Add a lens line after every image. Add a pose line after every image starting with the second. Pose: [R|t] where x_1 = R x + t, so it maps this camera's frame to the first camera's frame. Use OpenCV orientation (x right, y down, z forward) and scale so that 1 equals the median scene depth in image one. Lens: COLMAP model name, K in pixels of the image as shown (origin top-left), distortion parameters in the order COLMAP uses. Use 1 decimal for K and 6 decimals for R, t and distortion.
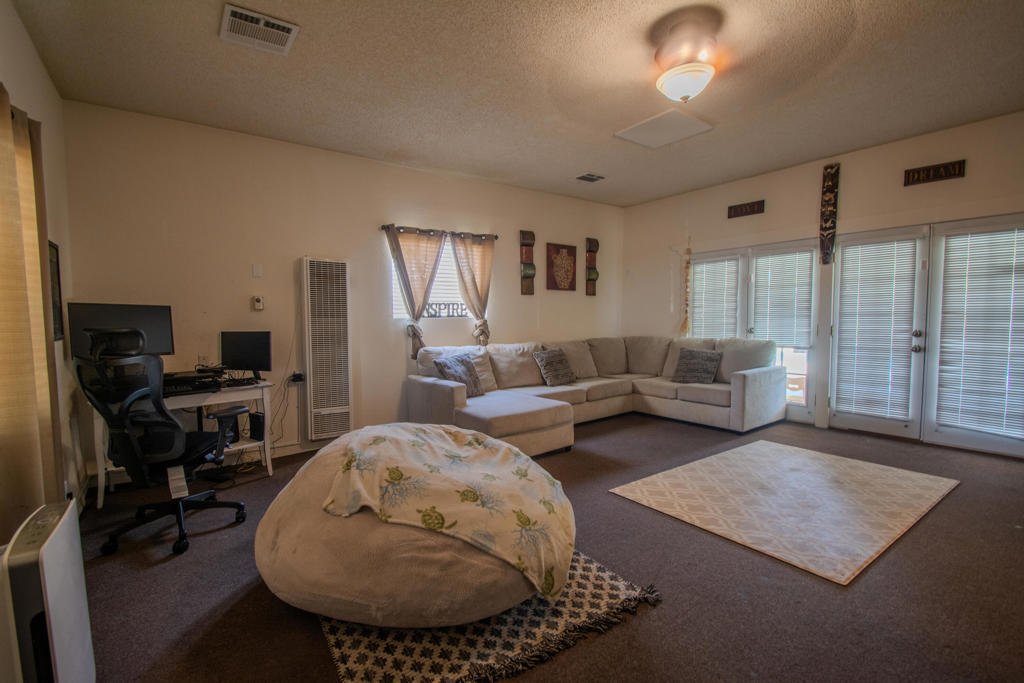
lens RADIAL K [[450.3, 0, 499.2], [0, 450.3, 346.9], [0, 0, 1]] dist [0.000910, -0.010693]
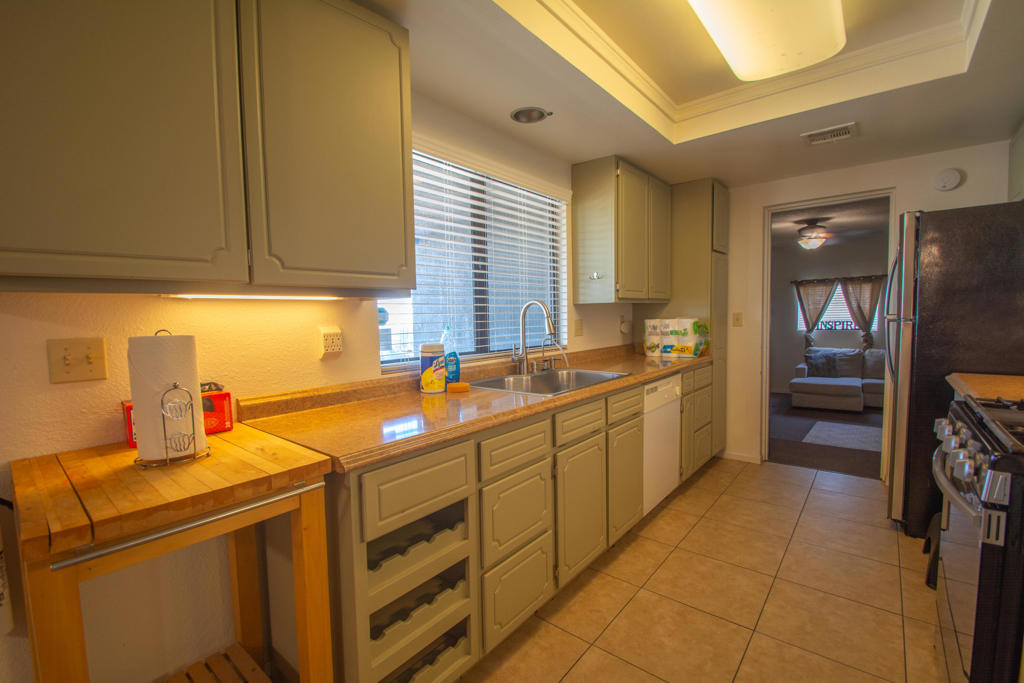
lens RADIAL K [[447.6, 0, 500.7], [0, 447.6, 347.0], [0, 0, 1]] dist [0.002453, -0.010087]
pose [[0.249466, 0.074771, -0.965493, 1.242358], [-0.044300, 0.996852, 0.065754, -0.062456], [0.967370, 0.026368, 0.251993, -0.634101]]
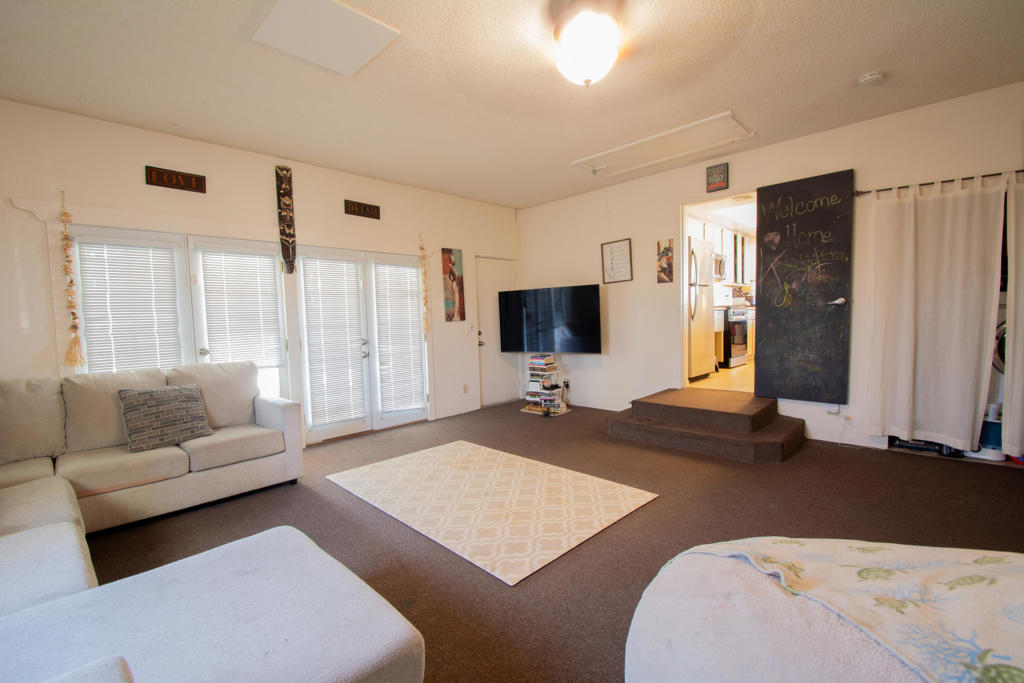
lens RADIAL K [[450.3, 0, 499.2], [0, 450.3, 346.9], [0, 0, 1]] dist [0.000910, -0.010693]
pose [[-0.168830, -0.043603, 0.984680, -0.264535], [0.096929, 0.993444, 0.060610, -0.047522], [-0.980868, 0.105677, -0.163497, 0.736456]]
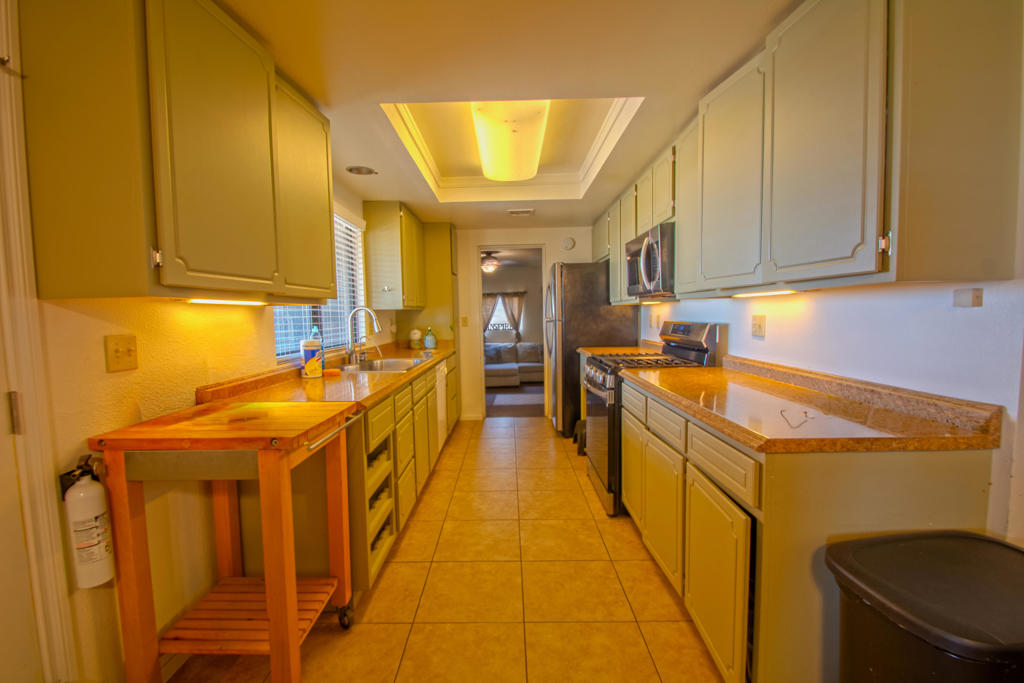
lens RADIAL K [[447.6, 0, 500.7], [0, 447.6, 347.0], [0, 0, 1]] dist [0.002453, -0.010087]
pose [[0.806467, 0.040264, -0.589906, 1.325305], [-0.029516, 0.999176, 0.027847, -0.047958], [0.590542, -0.005046, 0.806991, -0.893683]]
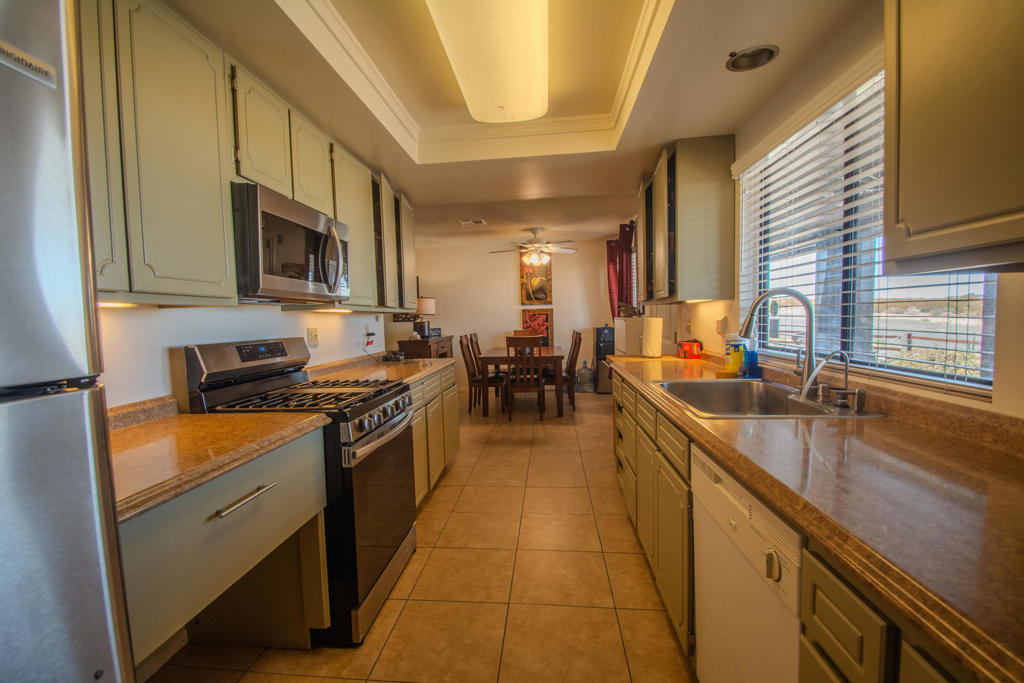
lens RADIAL K [[447.6, 0, 500.7], [0, 447.6, 347.0], [0, 0, 1]] dist [0.002453, -0.010087]
pose [[-0.750355, -0.010292, 0.660955, 0.683937], [0.078815, 0.991354, 0.104911, -0.094948], [-0.656320, 0.130814, -0.743056, -0.044293]]
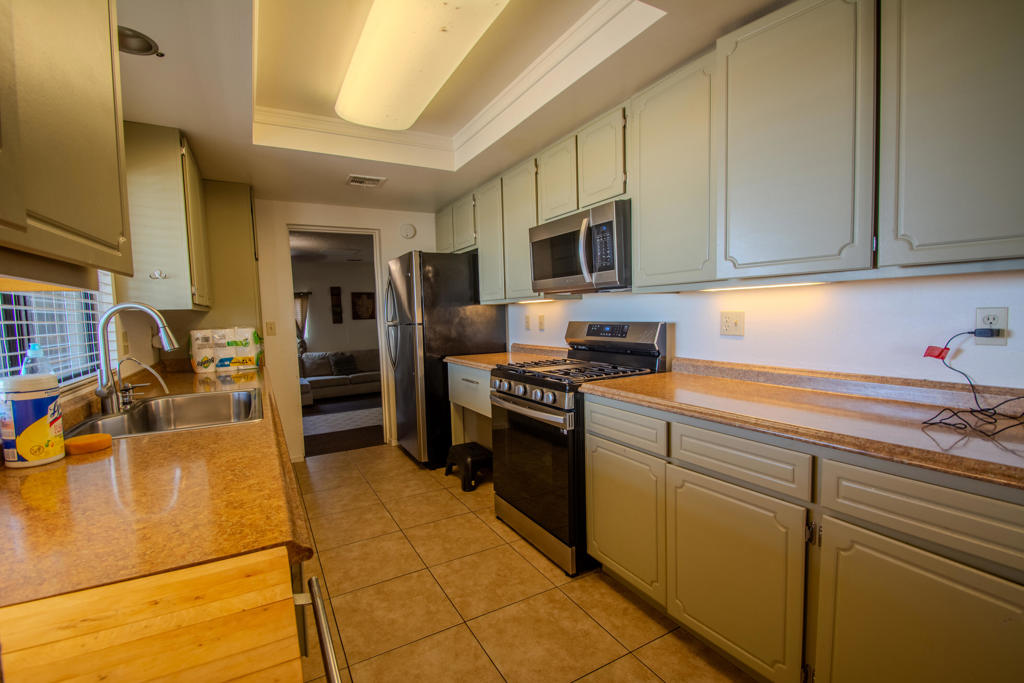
lens RADIAL K [[450.3, 0, 499.2], [0, 450.3, 346.9], [0, 0, 1]] dist [0.000910, -0.010693]
pose [[0.992855, -0.007407, -0.119100, 1.087252], [0.008898, 0.999888, 0.011993, -0.050518], [0.118998, -0.012967, 0.992810, -0.790499]]
